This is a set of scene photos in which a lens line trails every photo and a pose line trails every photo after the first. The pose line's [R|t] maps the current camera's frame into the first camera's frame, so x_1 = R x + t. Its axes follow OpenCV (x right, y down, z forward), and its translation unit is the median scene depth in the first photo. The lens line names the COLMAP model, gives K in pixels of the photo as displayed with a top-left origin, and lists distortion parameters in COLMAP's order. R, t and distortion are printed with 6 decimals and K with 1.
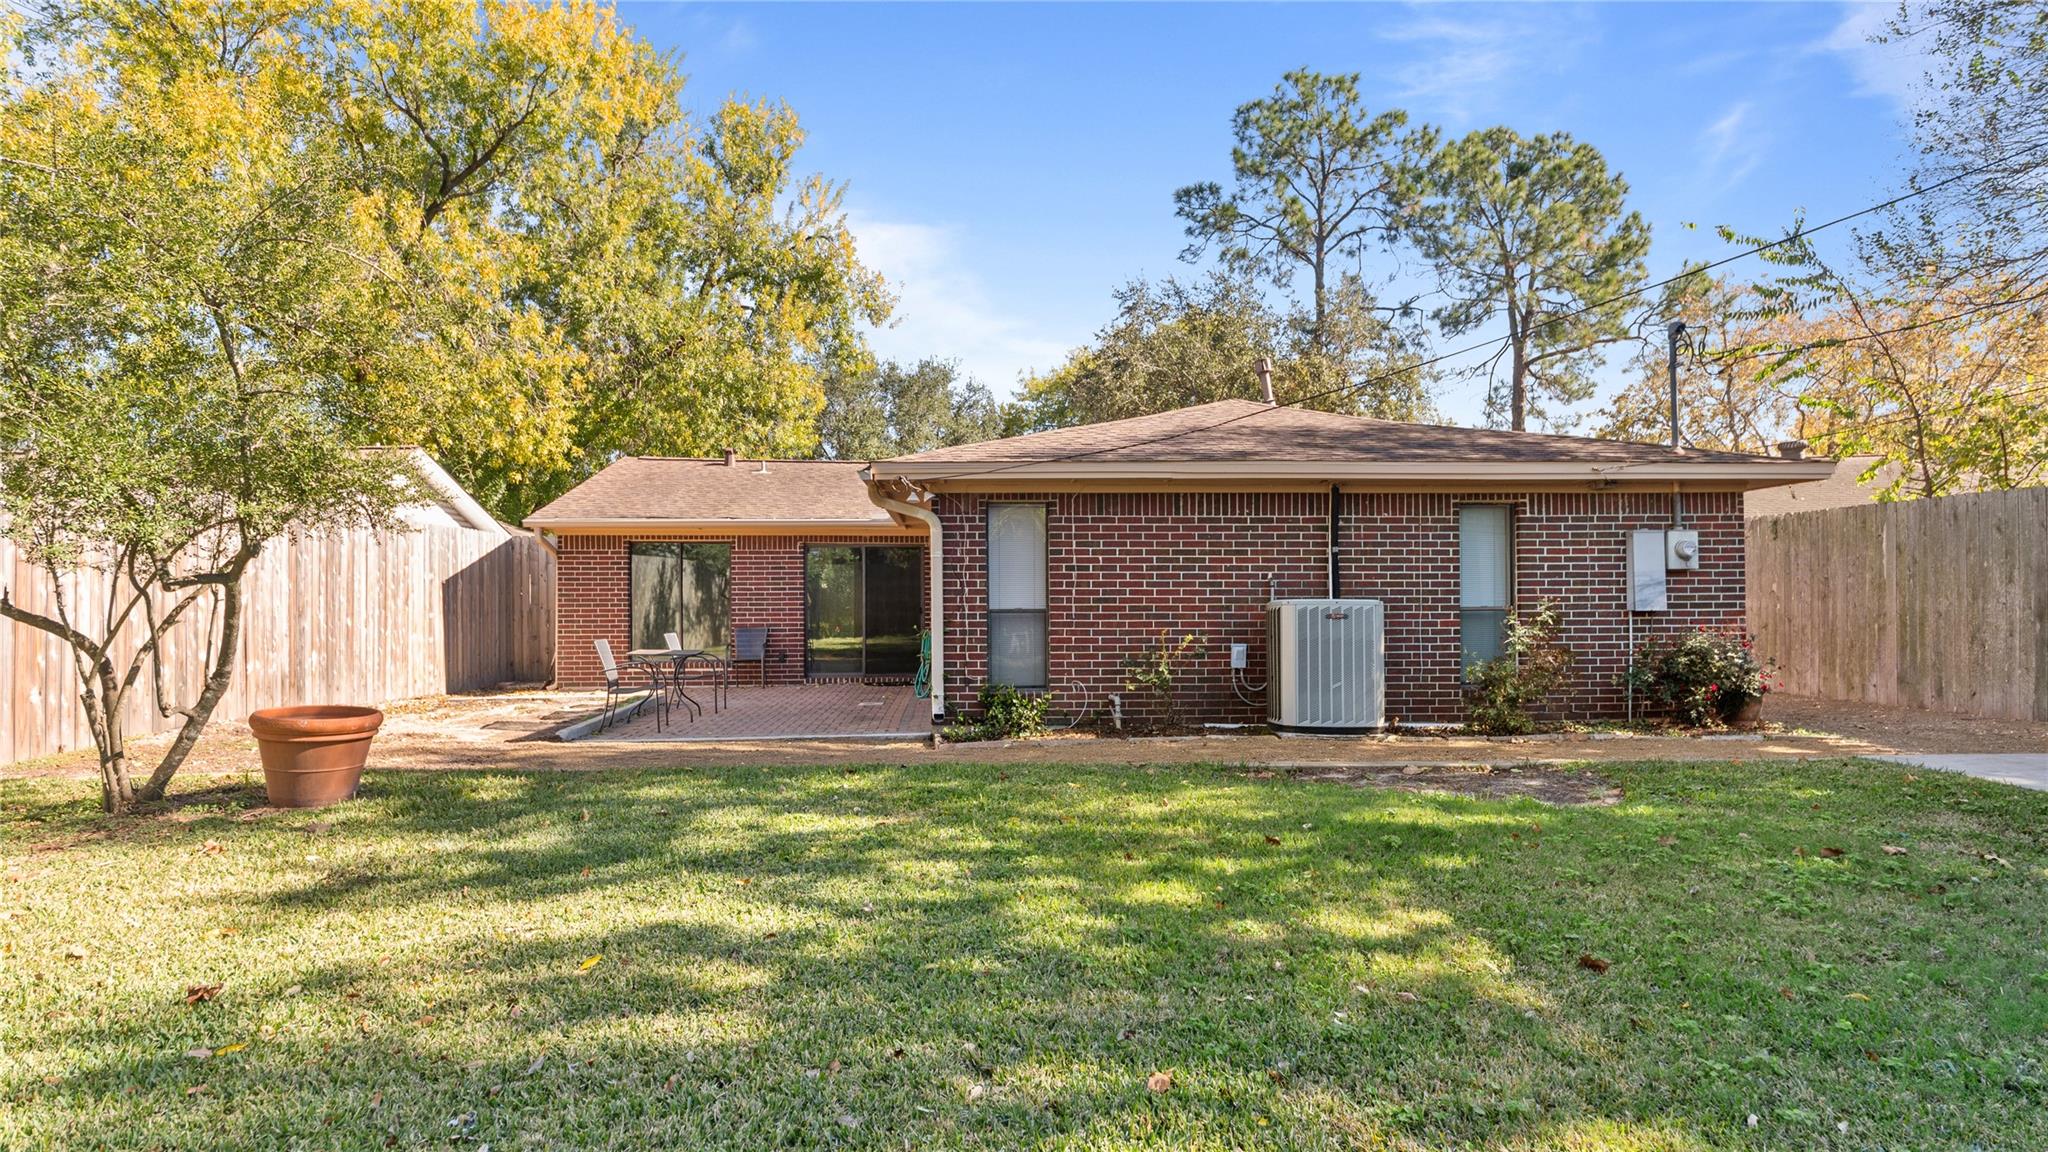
lens RADIAL K [[1033.7, 0, 1020.8], [0, 1033.7, 601.8], [0, 0, 1]] dist [0.000553, -0.000093]
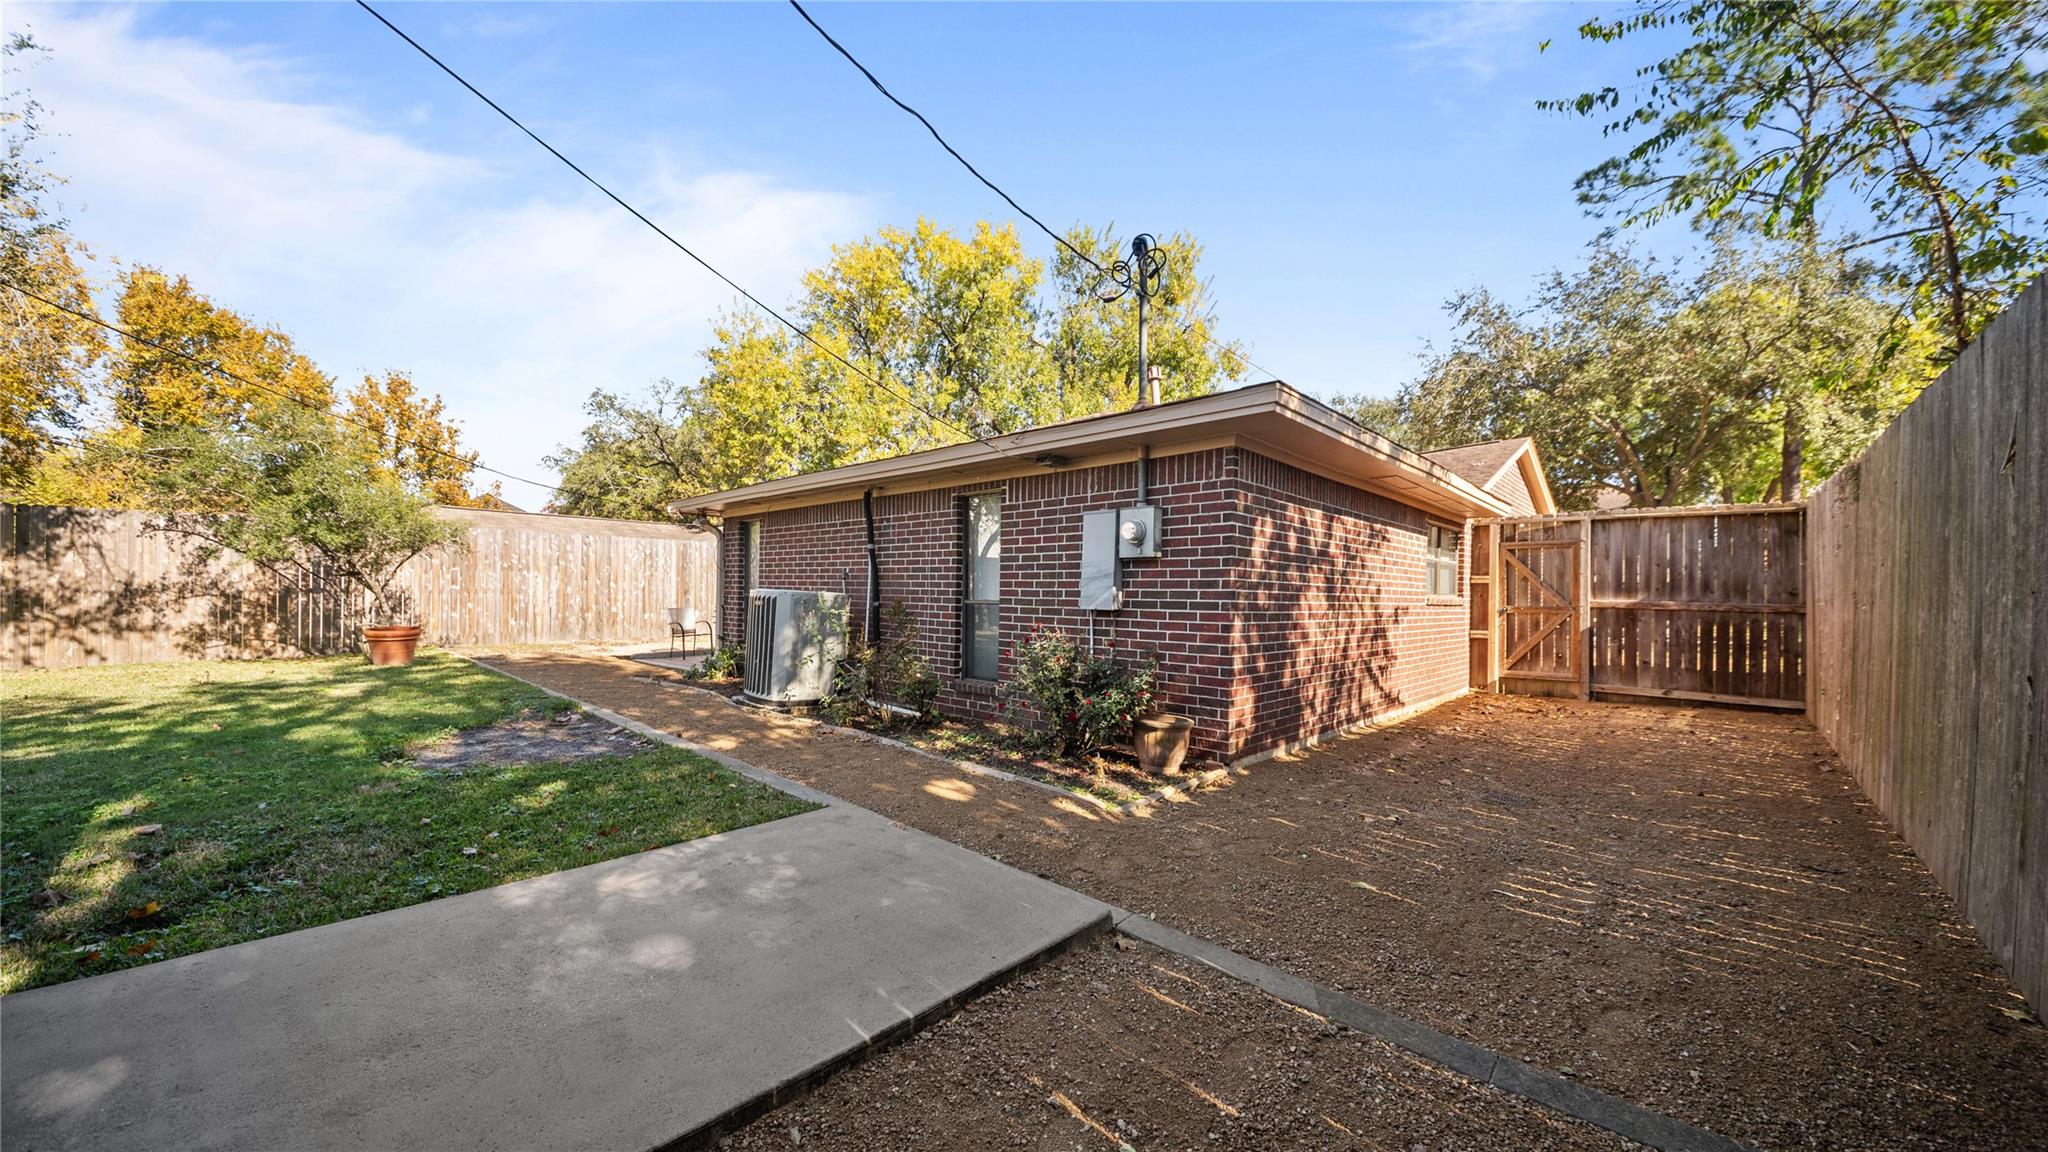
lens RADIAL K [[737.7, 0, 1026.0], [0, 737.7, 587.2], [0, 0, 1]] dist [0.000083, -0.006397]
pose [[0.668718, 0.009067, -0.743461, 0.694095], [-0.017681, 0.999837, -0.003710, -0.003981], [0.743306, 0.015626, 0.668770, 0.395104]]
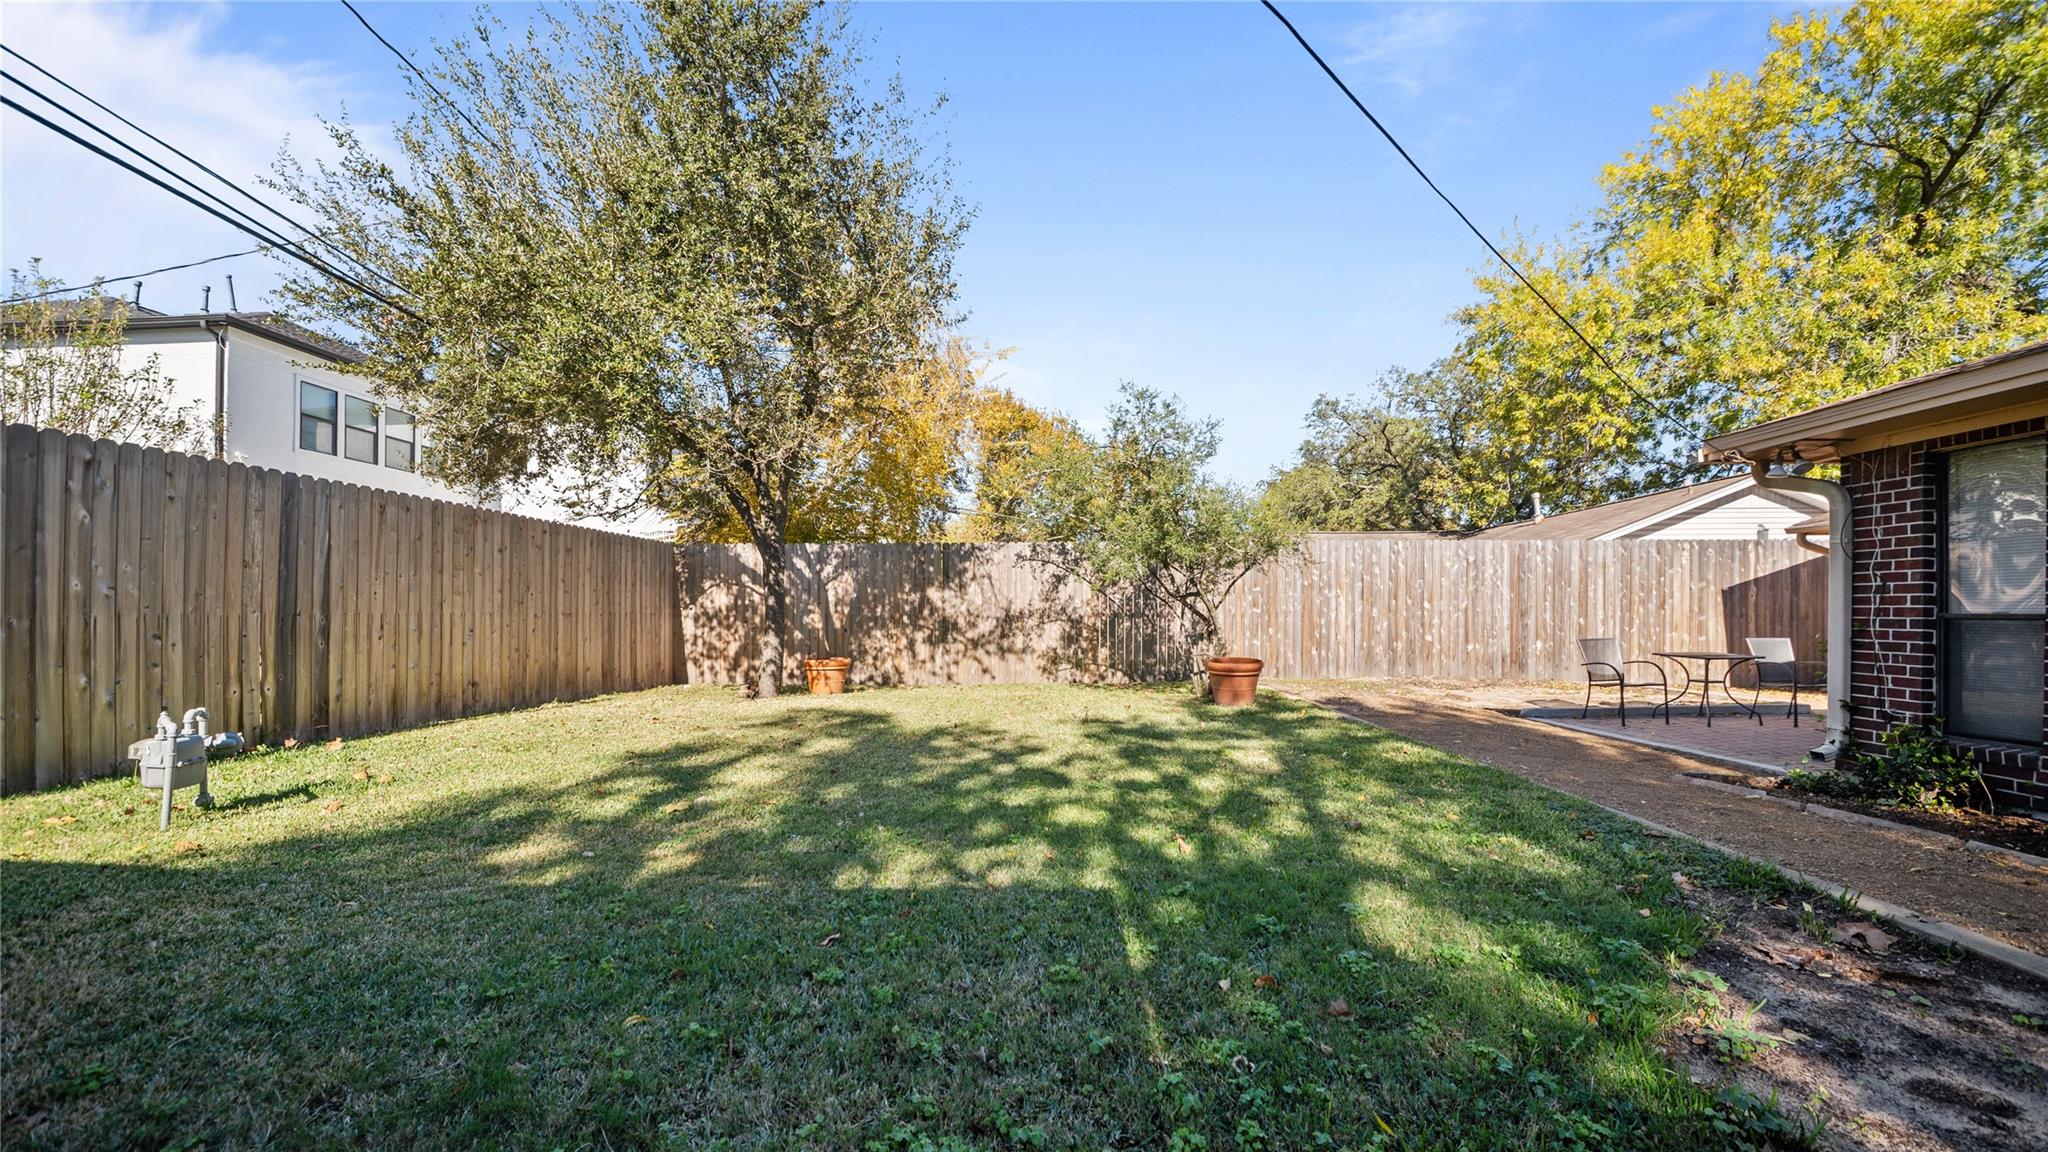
lens RADIAL K [[733.4, 0, 1026.4], [0, 733.4, 602.3], [0, 0, 1]] dist [0.000508, 0.000035]
pose [[-0.095719, -0.006533, -0.995387, 0.327173], [-0.002421, 0.999977, -0.006331, 0.002636], [0.995405, 0.001804, -0.095732, 0.304114]]
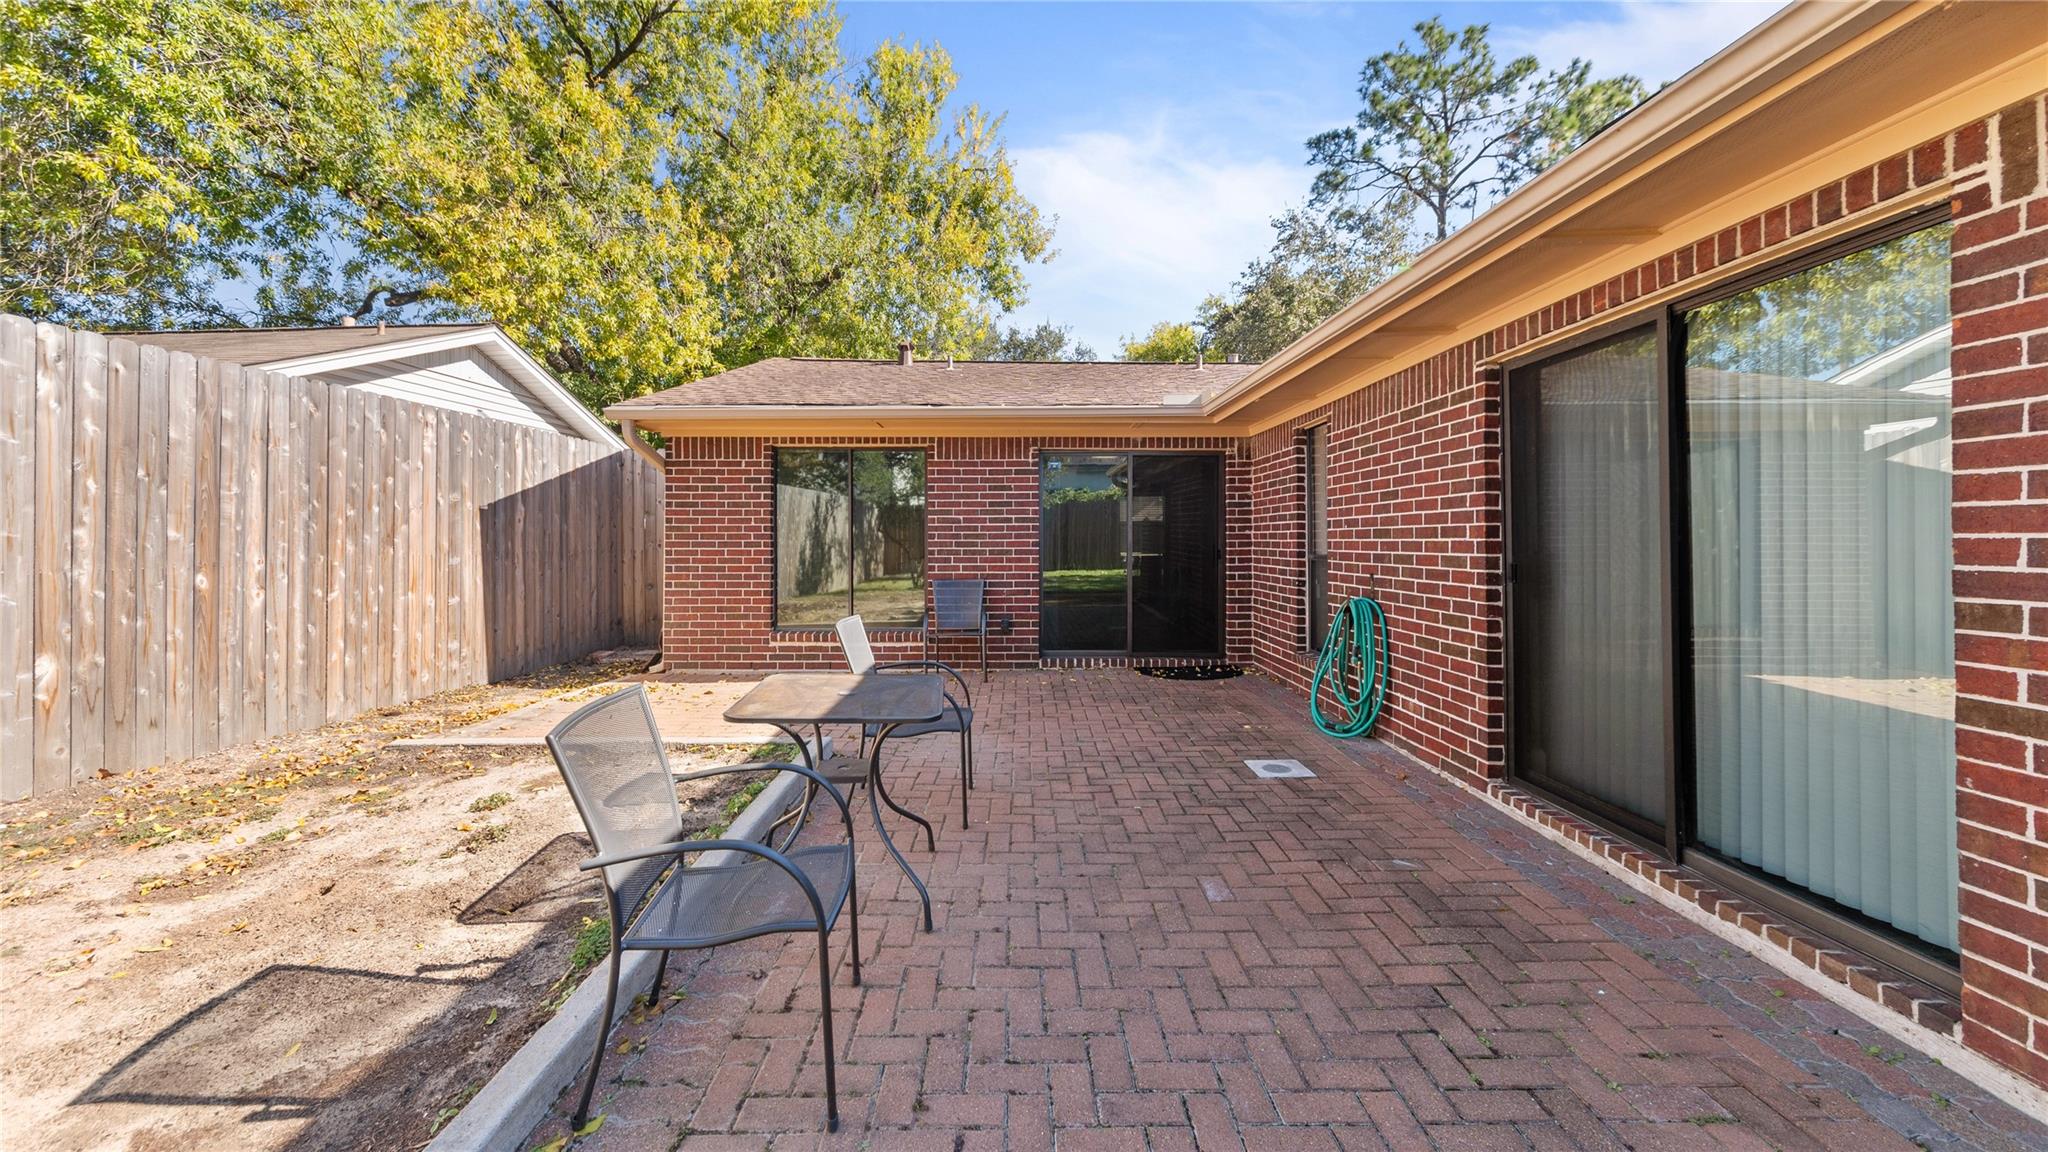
lens RADIAL K [[729.5, 0, 1028.6], [0, 729.5, 532.2], [0, 0, 1]] dist [-0.000660, -0.000003]
pose [[0.998875, 0.003487, -0.047292, -0.202316], [-0.003719, 0.999981, -0.004826, -0.002830], [0.047274, 0.004996, 0.998869, 0.566052]]
